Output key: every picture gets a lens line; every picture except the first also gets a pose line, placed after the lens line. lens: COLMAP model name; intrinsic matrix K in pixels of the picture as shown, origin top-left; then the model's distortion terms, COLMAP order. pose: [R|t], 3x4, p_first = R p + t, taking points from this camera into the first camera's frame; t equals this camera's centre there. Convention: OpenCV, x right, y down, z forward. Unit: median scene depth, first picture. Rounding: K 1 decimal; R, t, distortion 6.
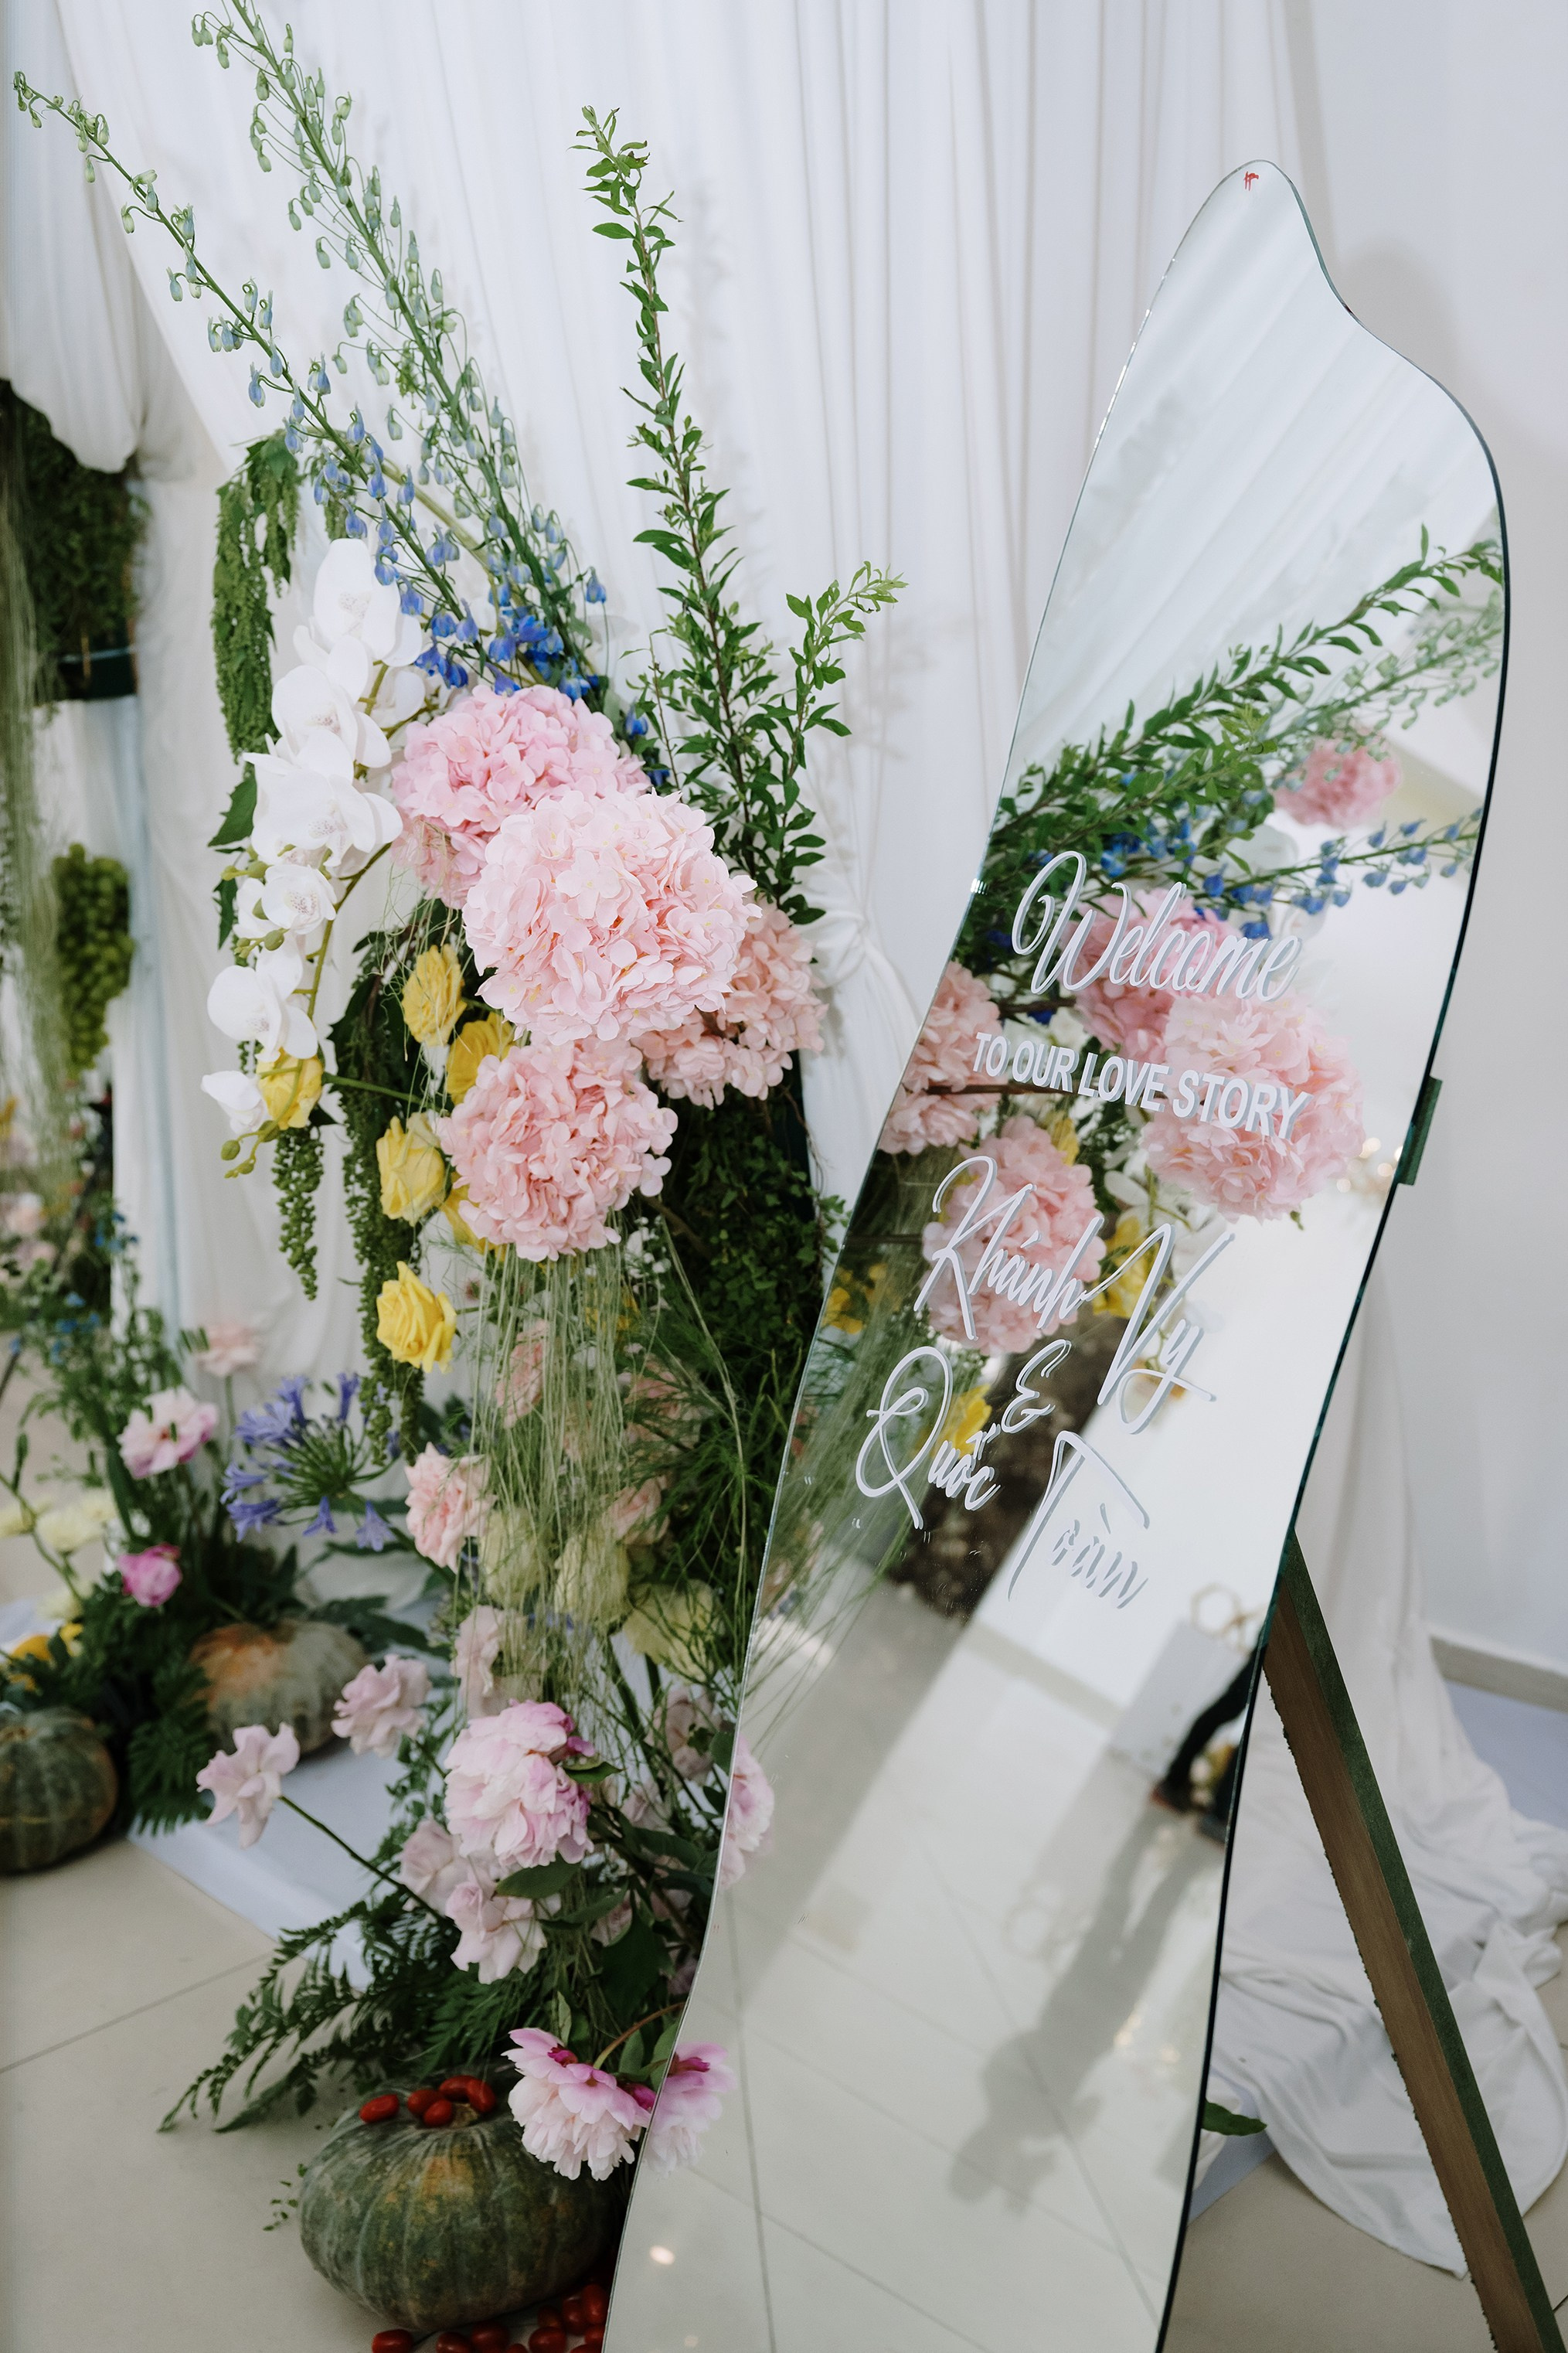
lens RADIAL K [[2594.1, 0, 784.0], [0, 2594.1, 1176.5], [0, 0, 1]] dist [-0.055611, -0.004126]
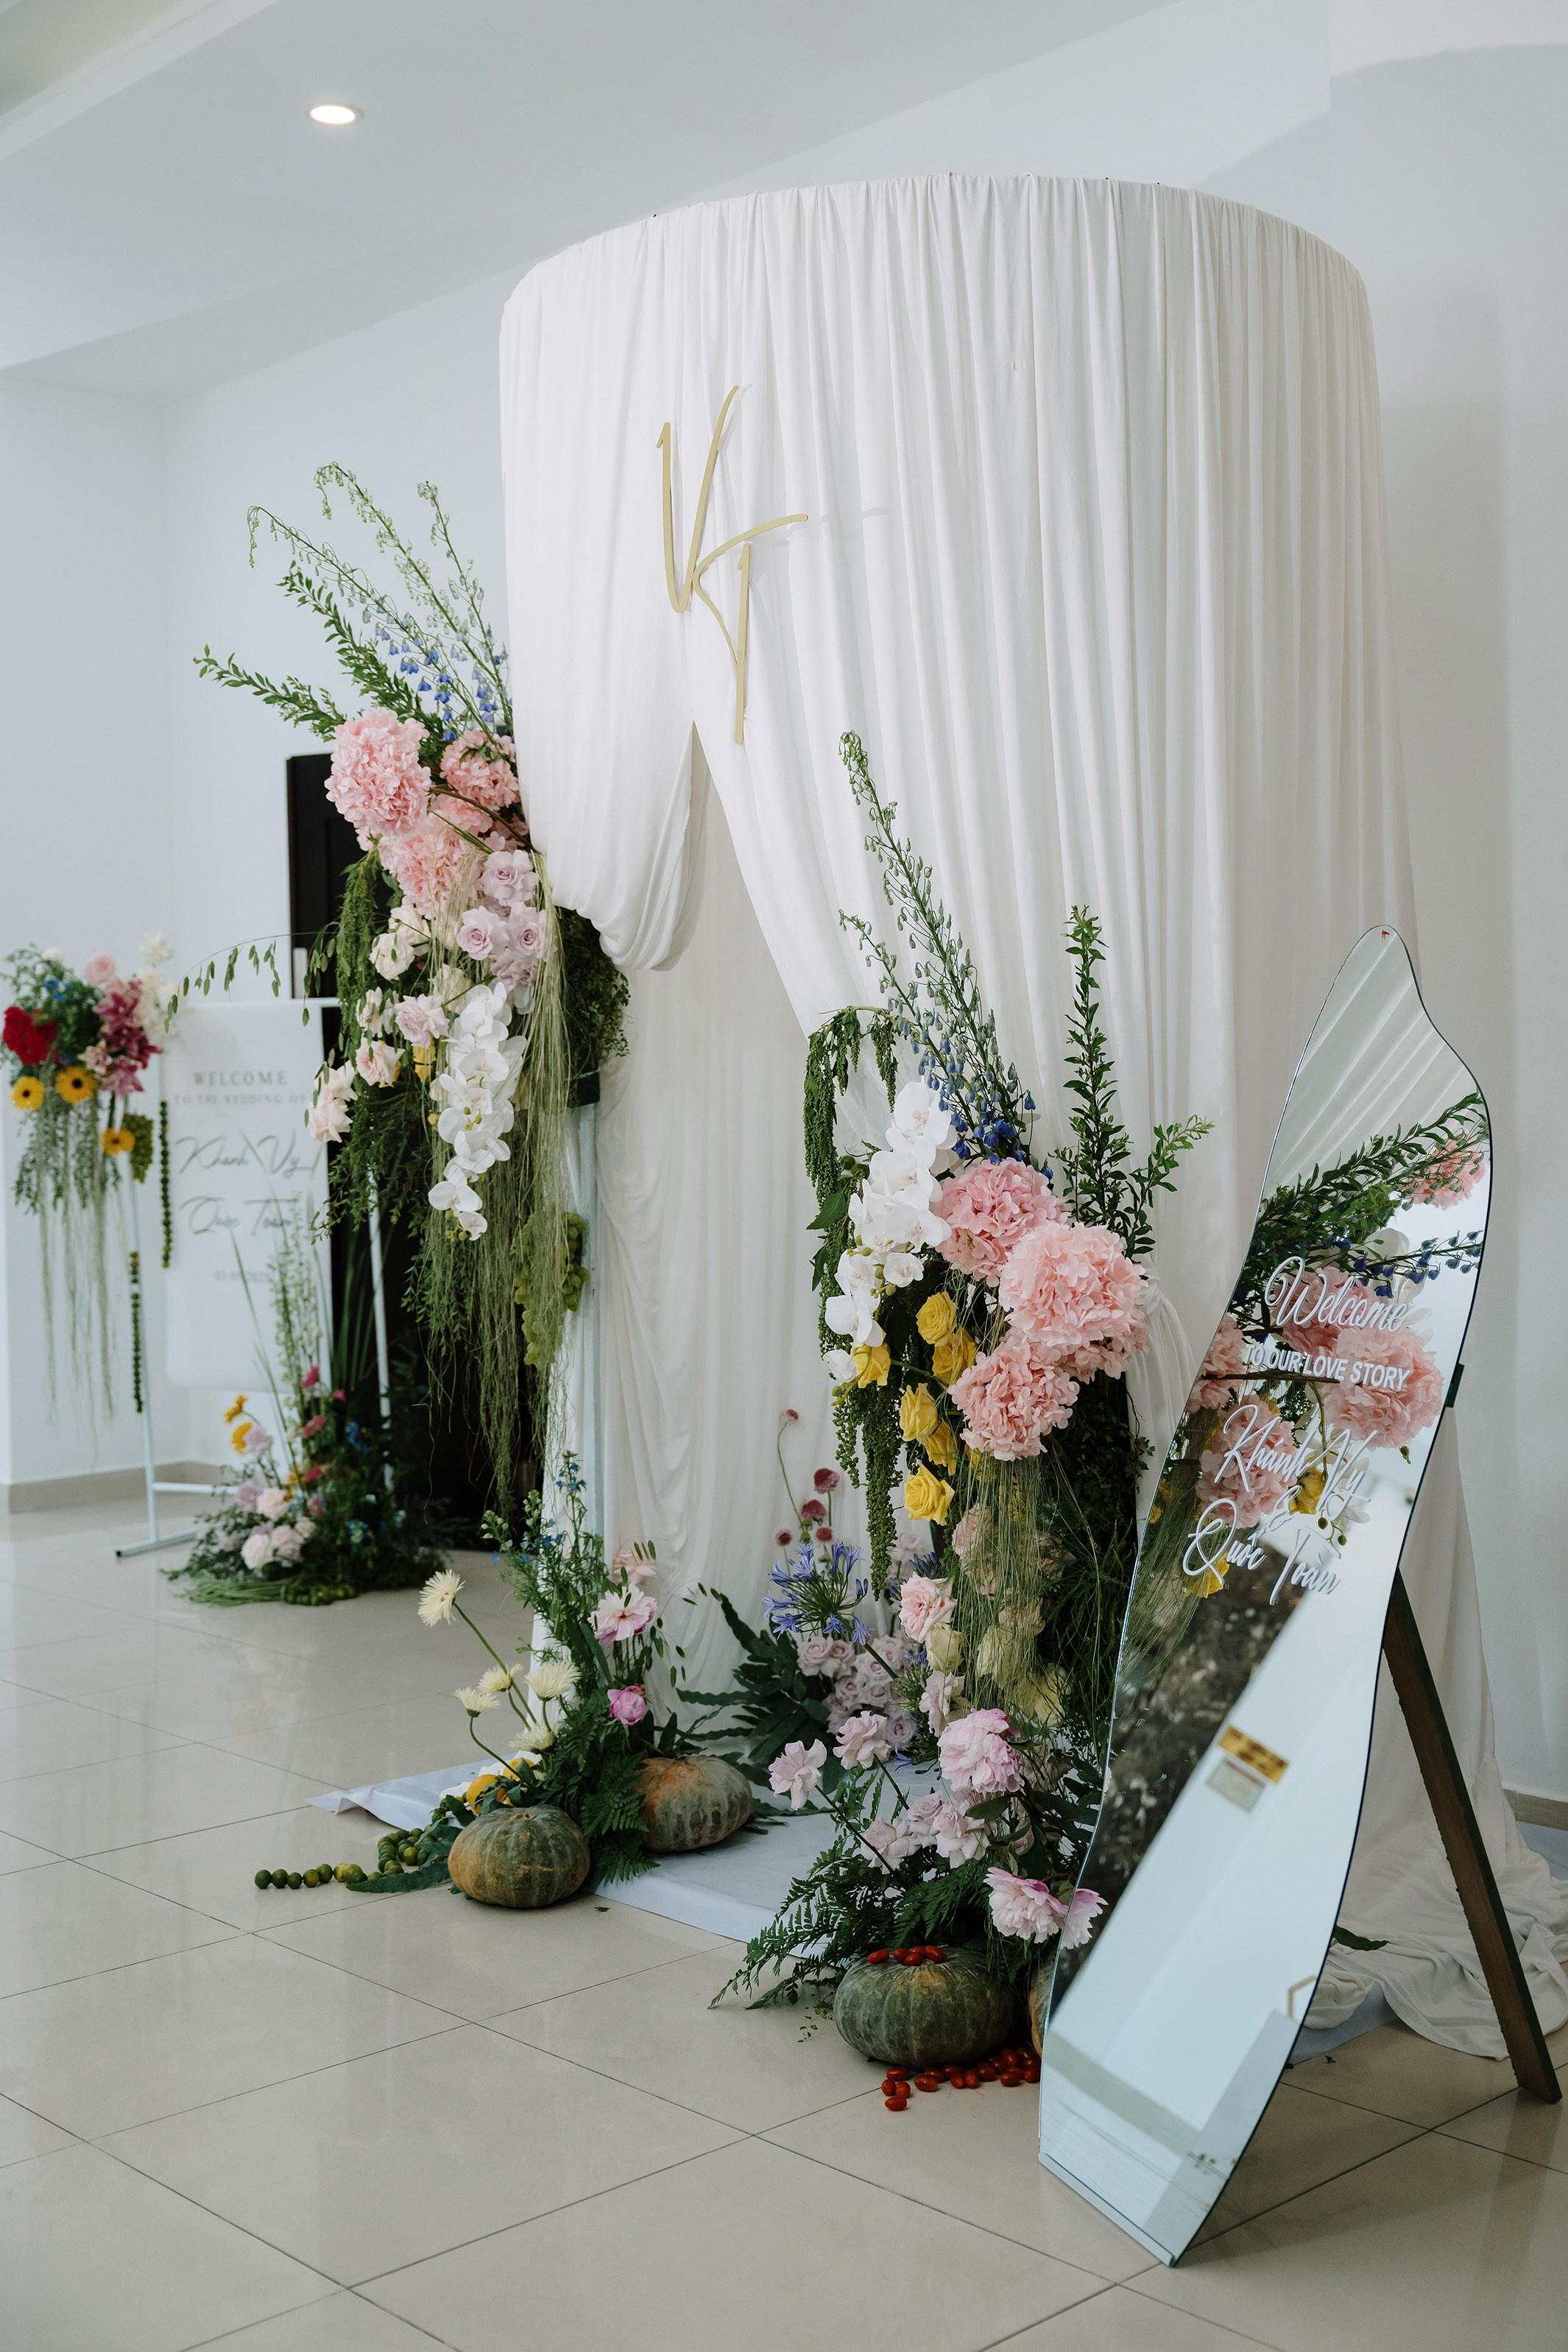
lens RADIAL K [[2964.6, 0, 784.0], [0, 2964.6, 1176.0], [0, 0, 1]] dist [-0.039106, -0.008109]
pose [[0.999590, 0.023382, -0.016502, -0.212244], [-0.025122, 0.993088, -0.114655, 0.073736], [0.013707, 0.115023, 0.993268, -1.107849]]
